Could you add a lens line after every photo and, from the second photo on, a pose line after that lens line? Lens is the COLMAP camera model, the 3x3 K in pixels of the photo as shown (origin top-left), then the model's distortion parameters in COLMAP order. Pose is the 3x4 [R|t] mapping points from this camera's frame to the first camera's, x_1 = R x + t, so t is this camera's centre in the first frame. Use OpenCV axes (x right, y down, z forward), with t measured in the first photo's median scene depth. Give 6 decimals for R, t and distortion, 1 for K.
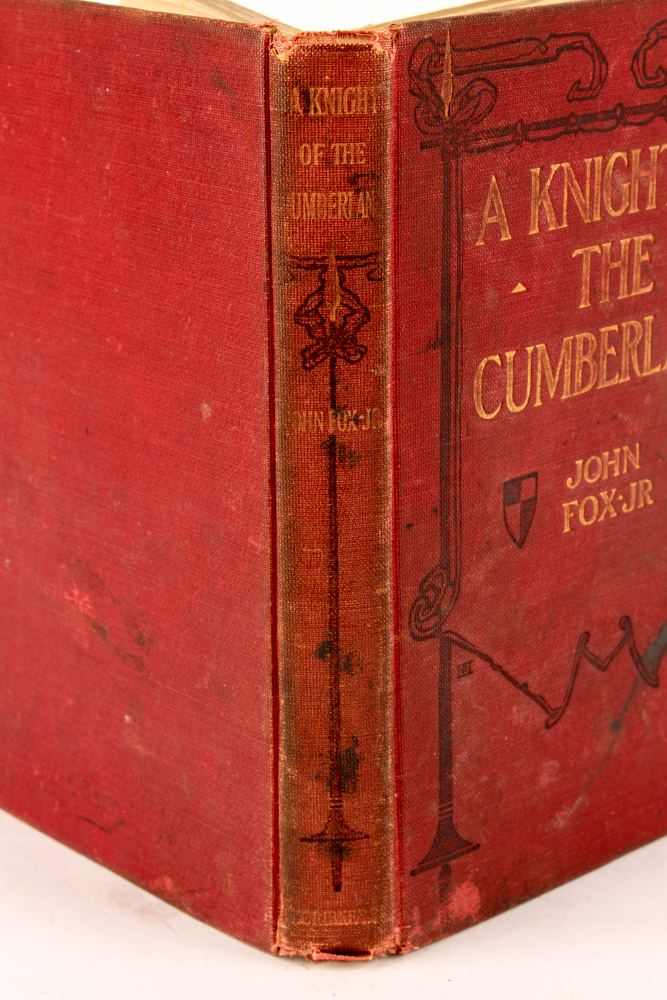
lens RADIAL K [[2475.0, 0, 333.5], [0, 2475.0, 500.0], [0, 0, 1]] dist [0.068006, 0.407919]
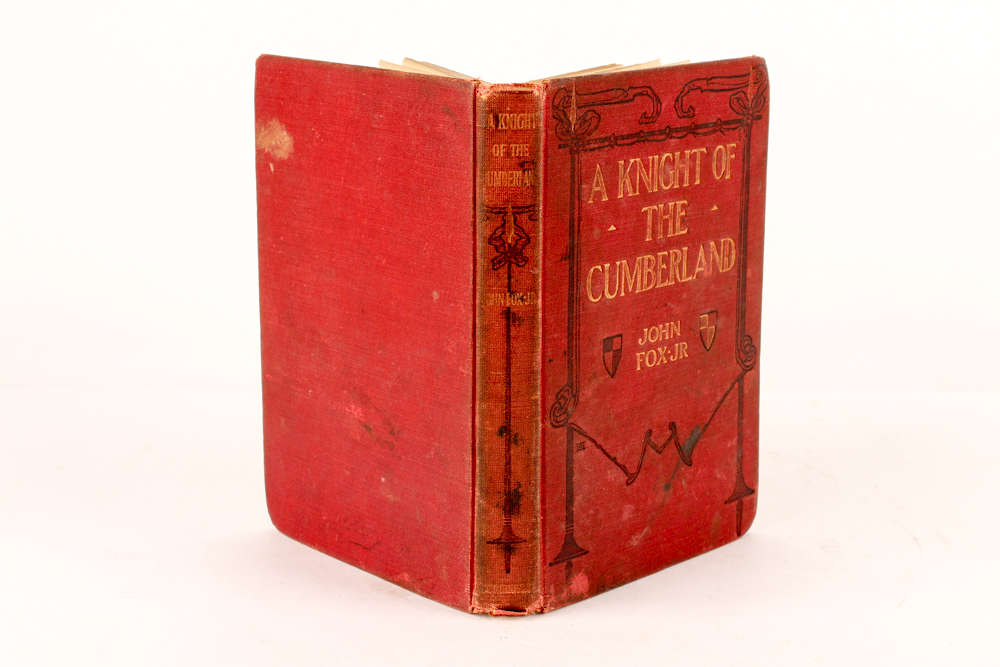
lens RADIAL K [[1954.6, 0, 500.0], [0, 1954.6, 333.5], [0, 0, 1]] dist [0.030039, 0.036129]
pose [[0.999517, 0.004727, 0.030725, -0.047122], [-0.002696, 0.997828, -0.065813, 0.080768], [-0.030969, 0.065698, 0.997359, -0.381556]]
